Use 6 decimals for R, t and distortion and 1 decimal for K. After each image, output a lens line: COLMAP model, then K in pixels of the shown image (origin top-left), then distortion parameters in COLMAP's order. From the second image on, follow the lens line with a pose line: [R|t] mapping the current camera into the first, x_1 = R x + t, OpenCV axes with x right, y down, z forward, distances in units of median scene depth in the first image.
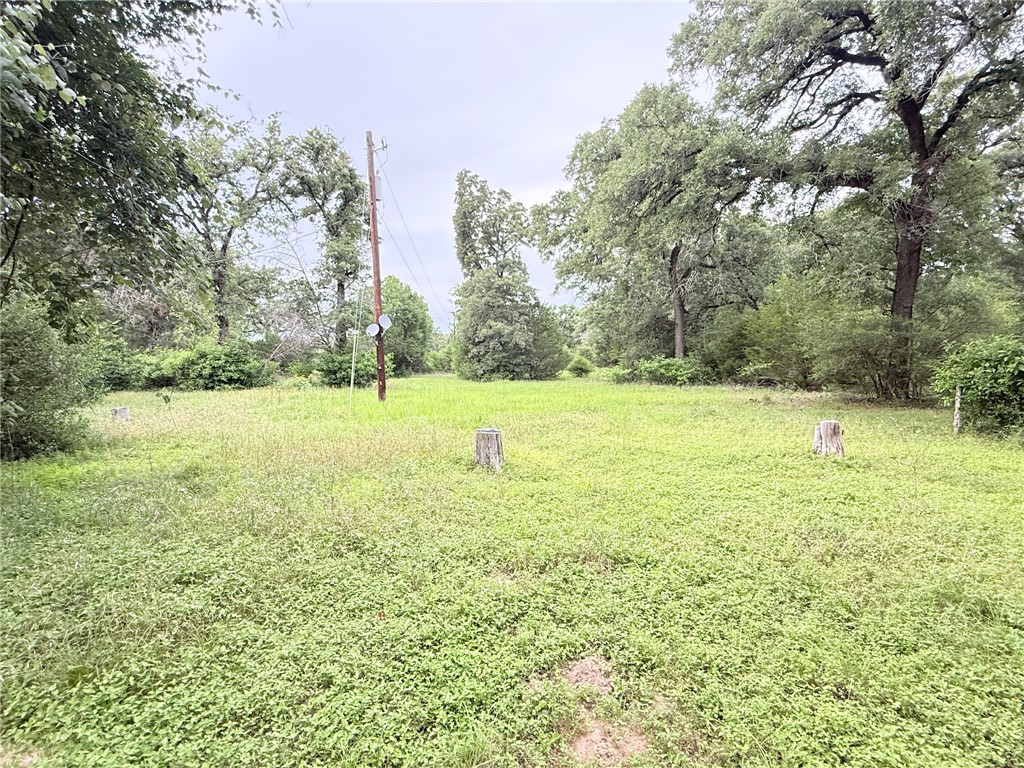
lens RADIAL K [[534.8, 0, 512.0], [0, 534.8, 384.0], [0, 0, 1]] dist [0.000509, 0.000035]
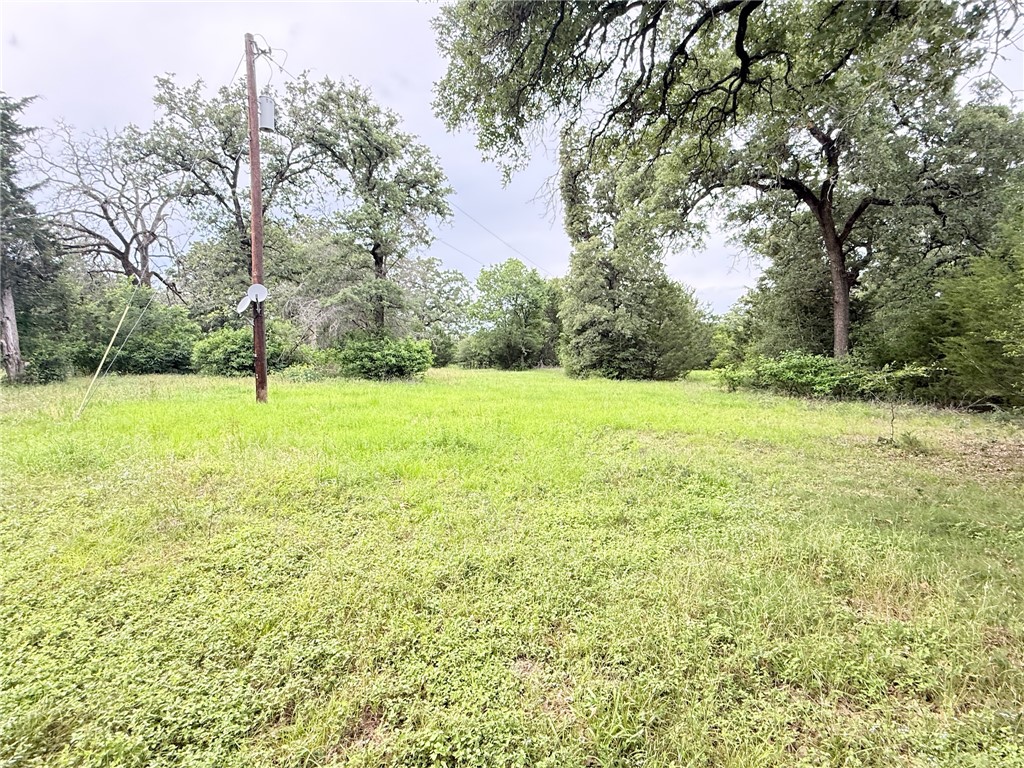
lens RADIAL K [[534.8, 0, 512.0], [0, 534.8, 384.0], [0, 0, 1]] dist [0.000509, 0.000035]
pose [[0.913760, 0.046108, -0.403629, 0.184113], [-0.040859, 0.998931, 0.021613, -0.010620], [0.404194, -0.003257, 0.914668, 0.216536]]
